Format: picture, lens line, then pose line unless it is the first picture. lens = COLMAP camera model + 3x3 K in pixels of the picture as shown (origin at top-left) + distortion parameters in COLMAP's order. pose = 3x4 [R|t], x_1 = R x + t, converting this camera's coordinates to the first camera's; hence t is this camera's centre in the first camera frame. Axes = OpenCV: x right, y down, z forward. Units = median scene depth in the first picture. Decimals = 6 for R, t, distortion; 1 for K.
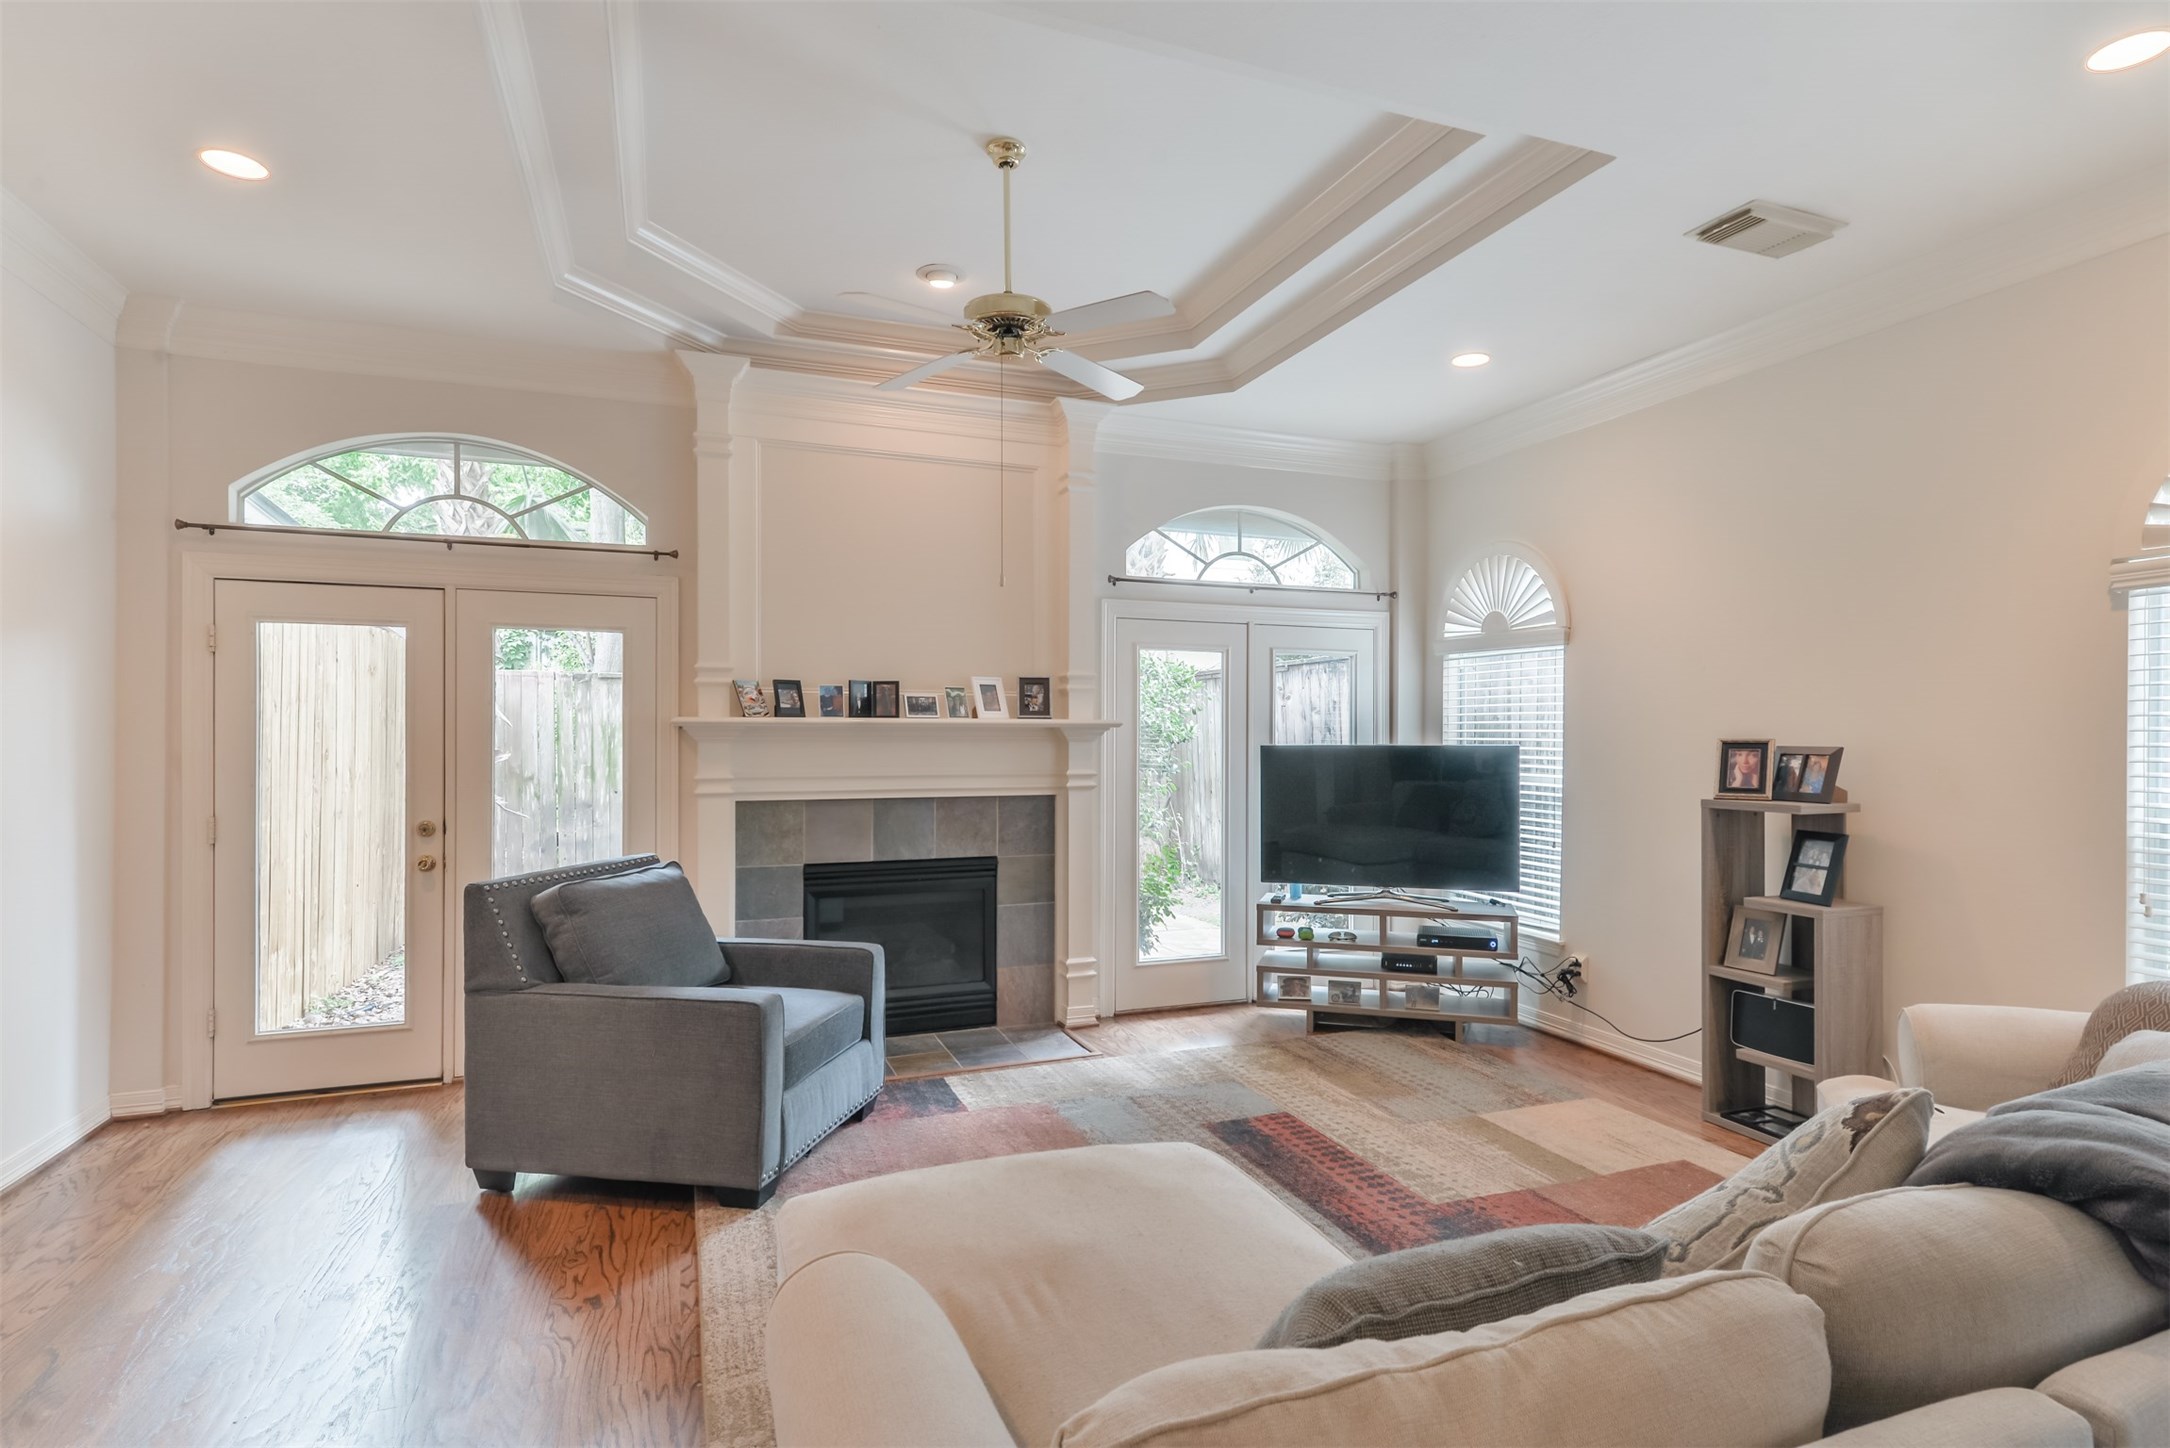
lens RADIAL K [[1102.6, 0, 1087.7], [0, 1102.6, 716.8], [0, 0, 1]] dist [-0.004140, -0.000541]
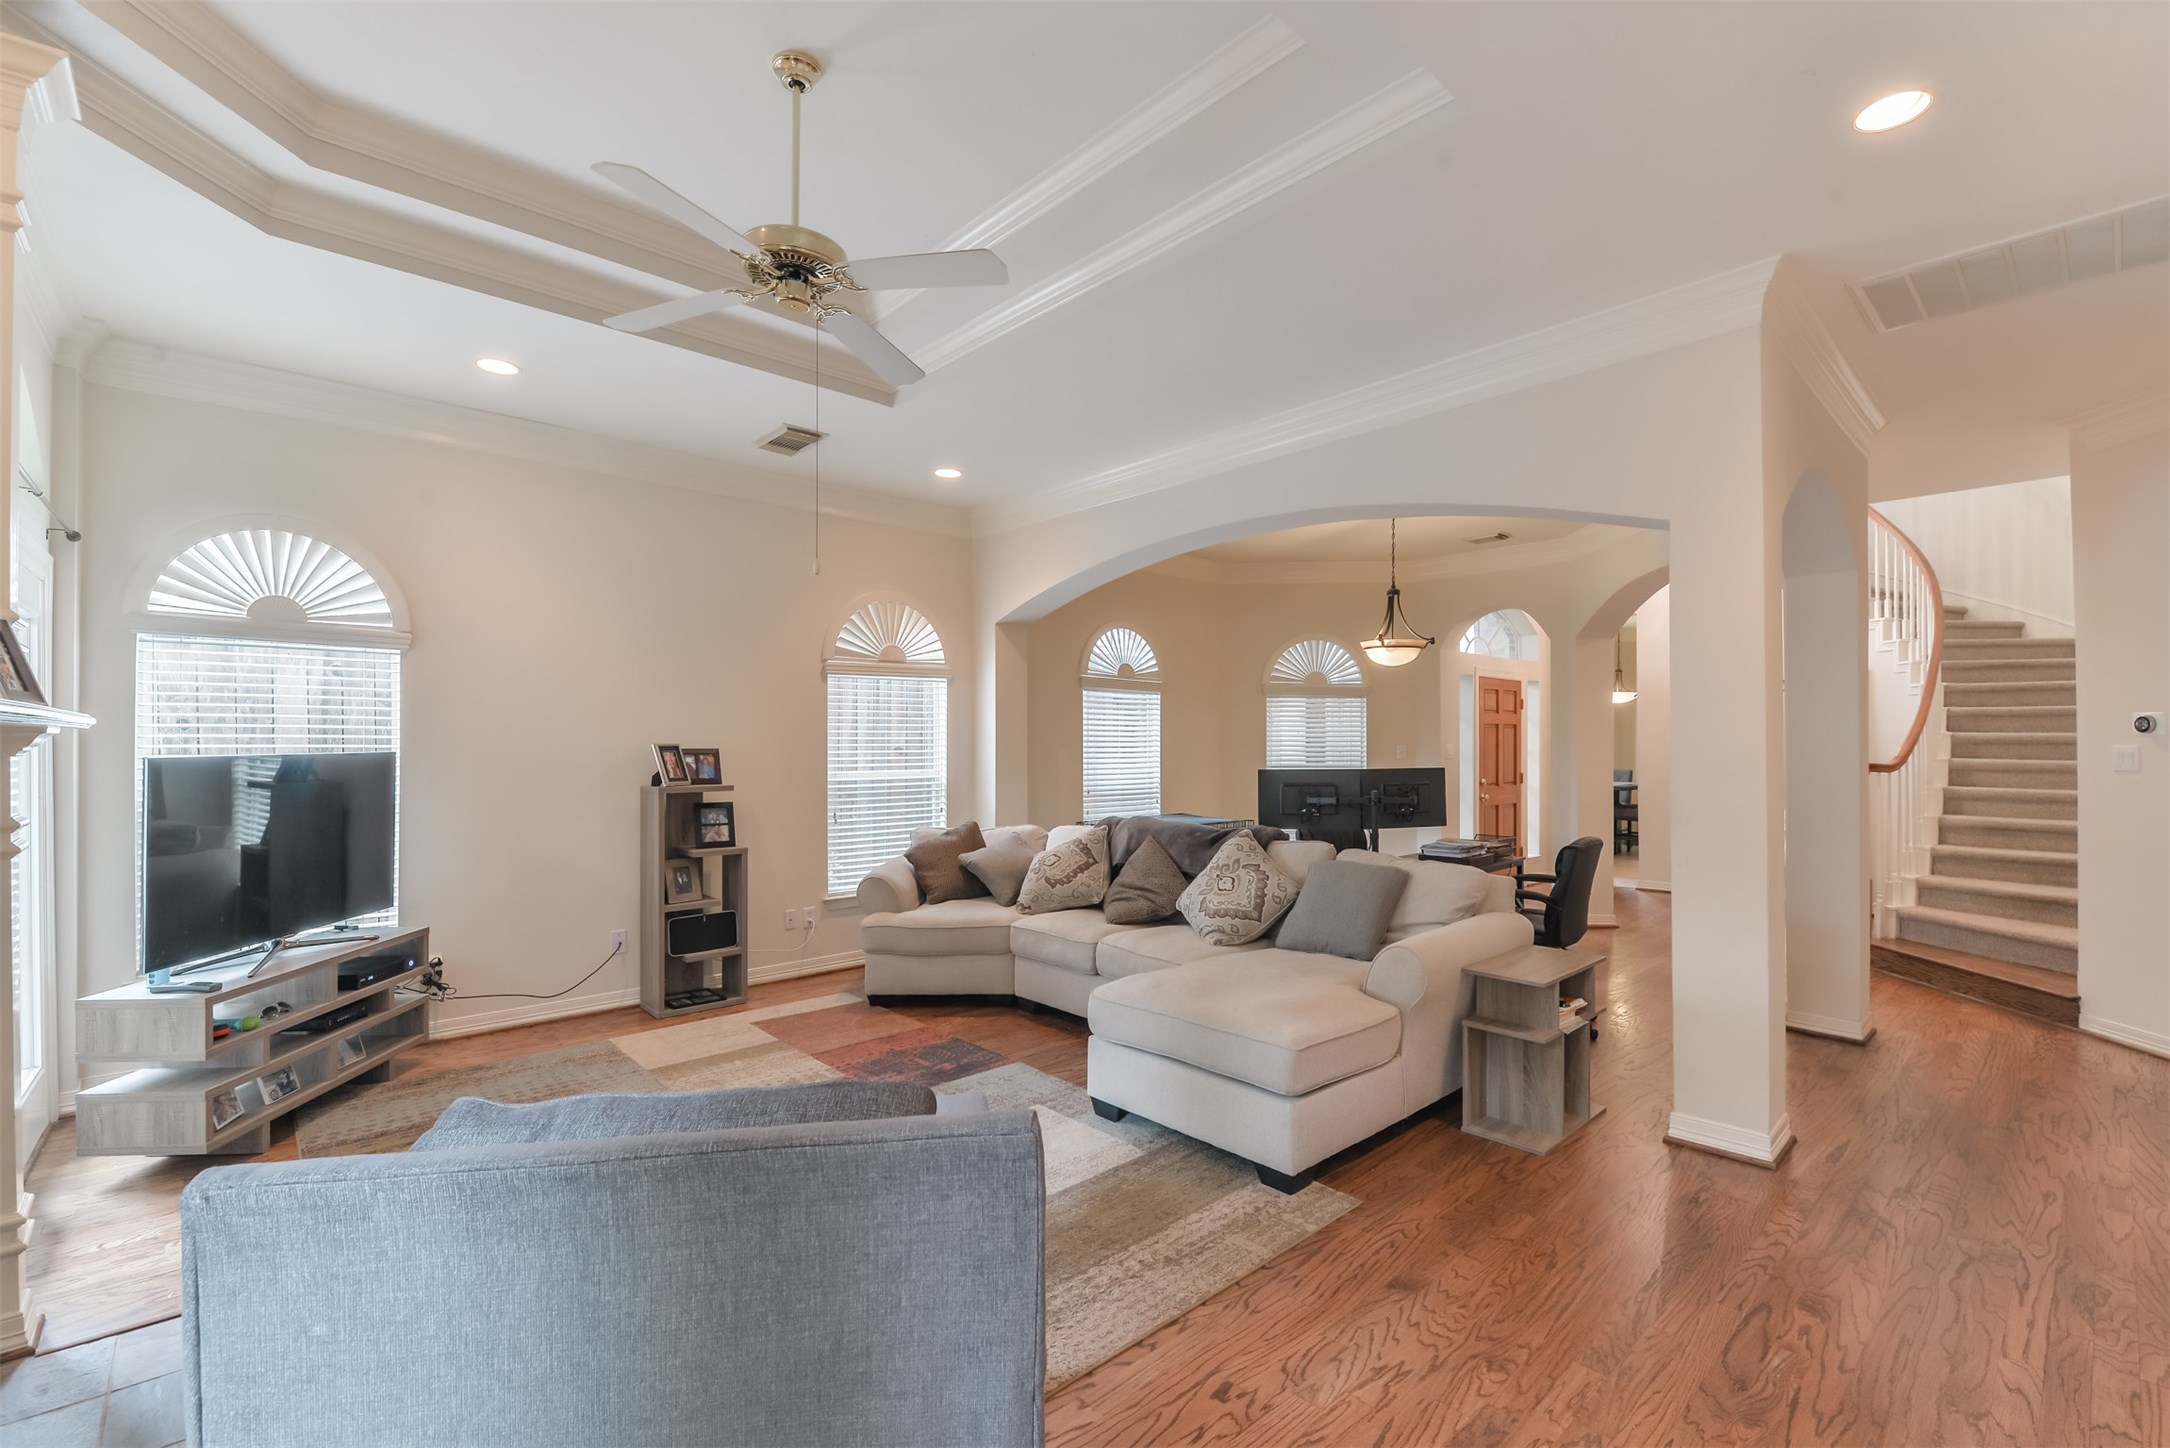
lens RADIAL K [[942.5, 0, 1093.1], [0, 942.5, 742.8], [0, 0, 1]] dist [0.009713, -0.000299]
pose [[-0.371840, -0.002488, 0.928294, -0.746796], [-0.015681, 0.999871, -0.003602, 0.014232], [-0.928164, -0.015896, -0.371831, 0.943248]]
